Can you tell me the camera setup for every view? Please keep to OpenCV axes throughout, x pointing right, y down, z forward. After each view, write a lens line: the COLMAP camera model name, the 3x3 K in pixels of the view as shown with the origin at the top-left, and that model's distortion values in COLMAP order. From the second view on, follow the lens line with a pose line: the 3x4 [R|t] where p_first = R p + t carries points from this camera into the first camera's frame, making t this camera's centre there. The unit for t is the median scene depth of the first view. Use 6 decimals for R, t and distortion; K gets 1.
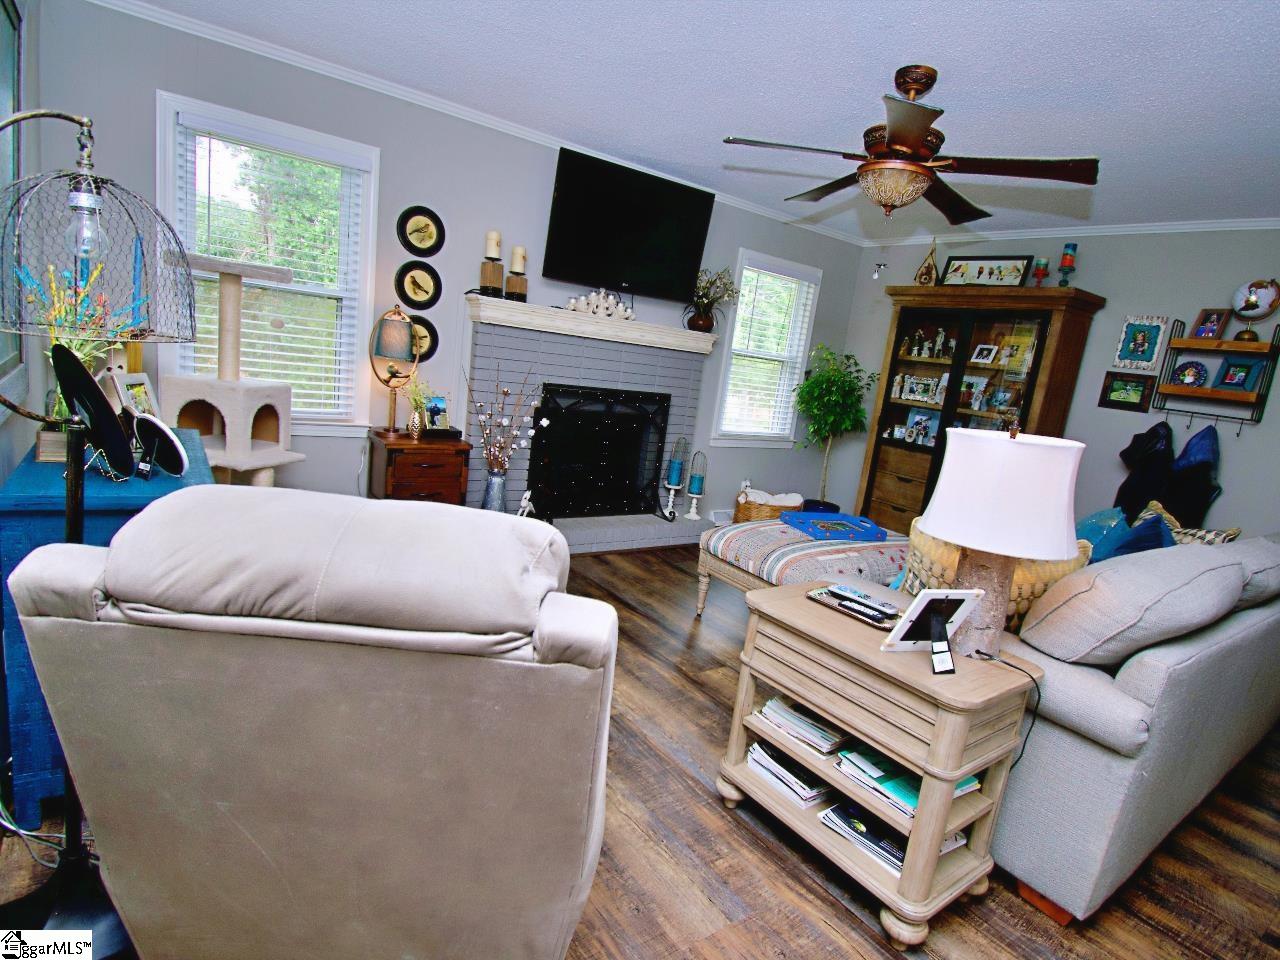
lens RADIAL K [[679.5, 0, 642.5], [0, 679.5, 492.6], [0, 0, 1]] dist [0.023745, -0.032321]
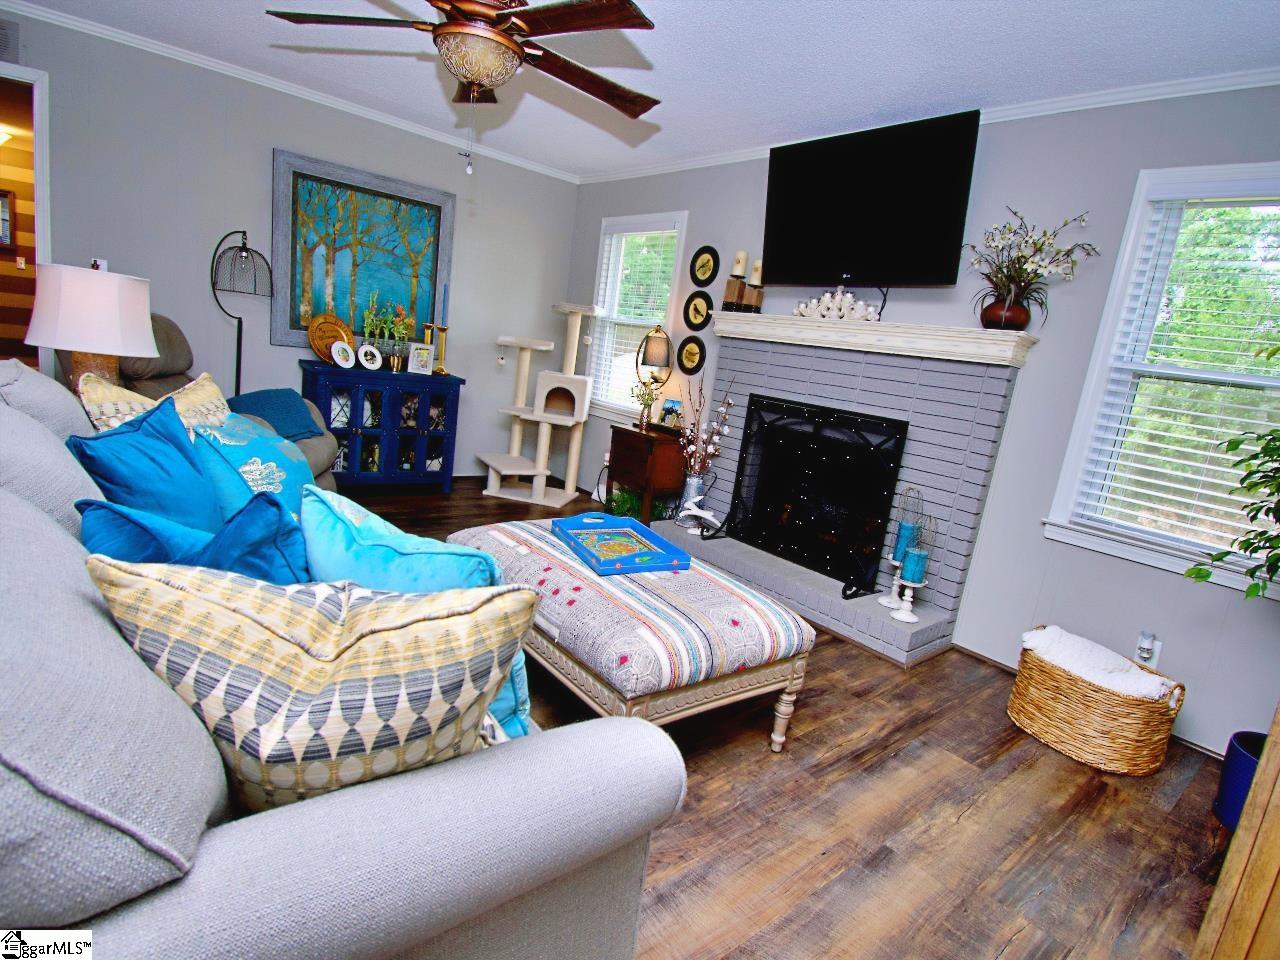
lens RADIAL K [[679.5, 0, 642.5], [0, 679.5, 492.6], [0, 0, 1]] dist [0.023745, -0.032321]
pose [[0.070578, 0.087573, -0.993655, 0.795476], [-0.325652, 0.943582, 0.060029, -0.038413], [0.942852, 0.319349, 0.095115, 0.808996]]
